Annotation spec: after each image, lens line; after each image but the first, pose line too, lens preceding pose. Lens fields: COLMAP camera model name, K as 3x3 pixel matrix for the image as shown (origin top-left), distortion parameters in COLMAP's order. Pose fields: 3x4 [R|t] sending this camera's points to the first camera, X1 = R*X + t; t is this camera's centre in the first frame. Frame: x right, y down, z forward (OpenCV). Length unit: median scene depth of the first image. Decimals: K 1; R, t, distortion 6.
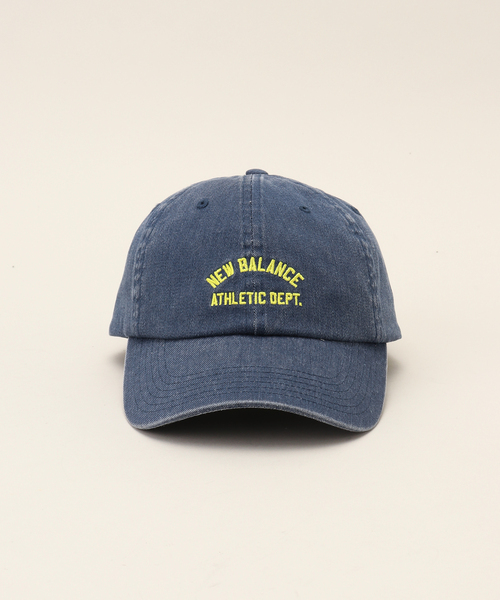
lens RADIAL K [[1577.2, 0, 250.0], [0, 1577.2, 300.0], [0, 0, 1]] dist [-0.049401, -0.096974]
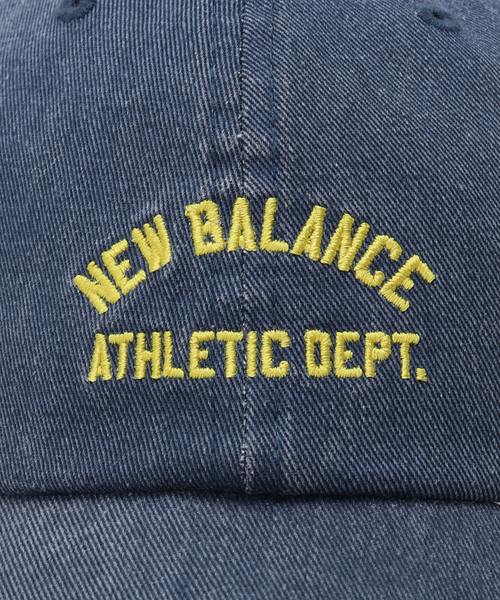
lens RADIAL K [[2248.1, 0, 250.0], [0, 2248.1, 300.0], [0, 0, 1]] dist [0.022259, -2.047425]
pose [[0.997888, -0.003285, -0.064868, 0.027797], [0.006468, 0.998782, 0.048920, -0.028574], [0.064628, -0.049236, 0.996694, 0.620287]]
